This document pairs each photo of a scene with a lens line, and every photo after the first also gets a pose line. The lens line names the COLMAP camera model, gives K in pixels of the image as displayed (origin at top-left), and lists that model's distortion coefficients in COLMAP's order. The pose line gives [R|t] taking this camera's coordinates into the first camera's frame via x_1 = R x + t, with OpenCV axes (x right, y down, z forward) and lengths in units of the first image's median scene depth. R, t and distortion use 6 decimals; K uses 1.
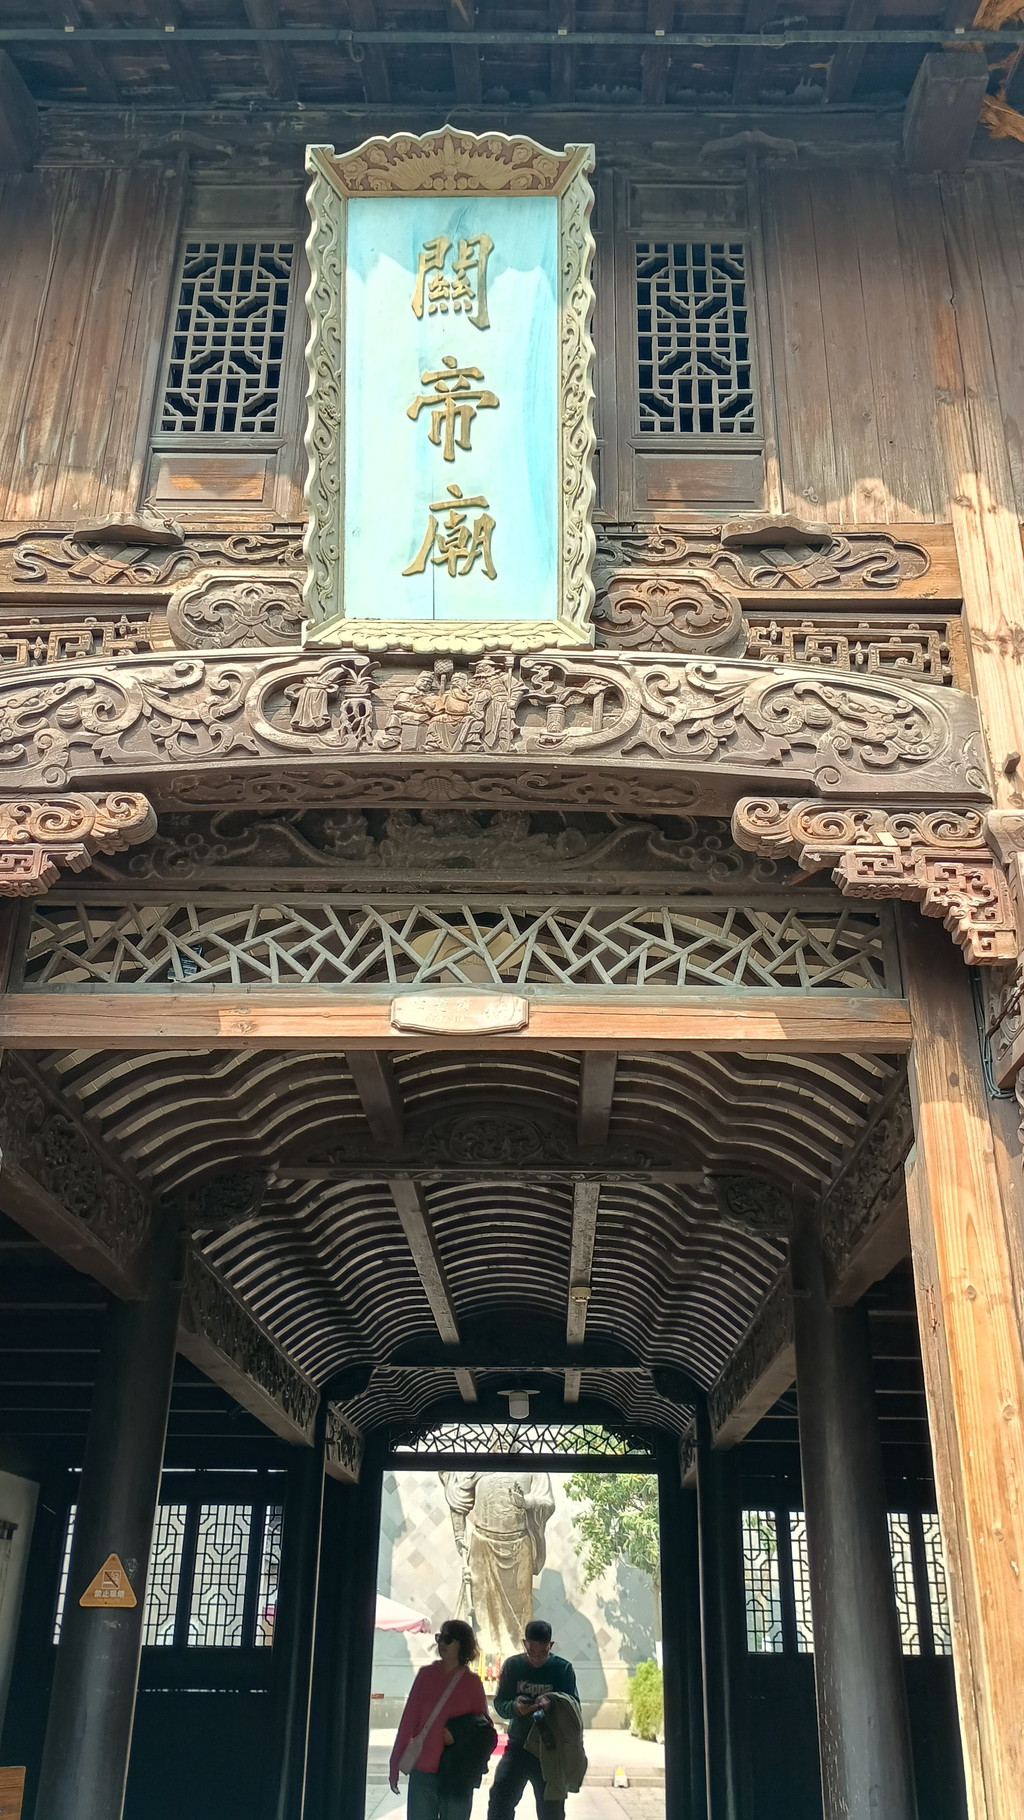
lens RADIAL K [[1541.4, 0, 517.7], [0, 1541.4, 892.5], [0, 0, 1]] dist [0.008551, 0.001430]
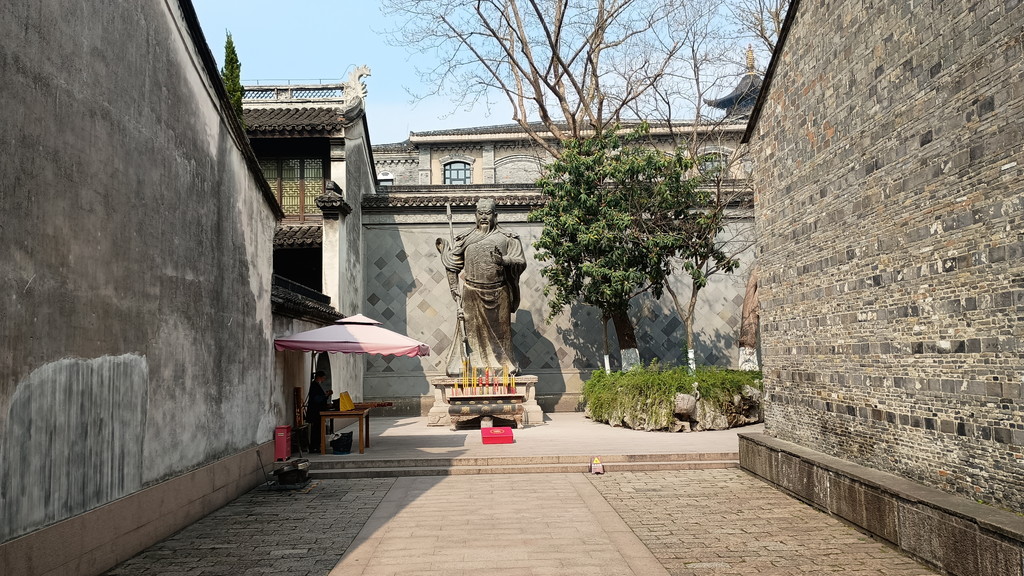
lens RADIAL K [[867.3, 0, 512.8], [0, 867.3, 287.7], [0, 0, 1]] dist [0.008551, 0.001430]
pose [[0.999280, -0.032074, 0.020282, -0.002597], [0.022404, 0.930006, 0.366860, 0.148024], [-0.030629, -0.366141, 0.930055, 0.313933]]
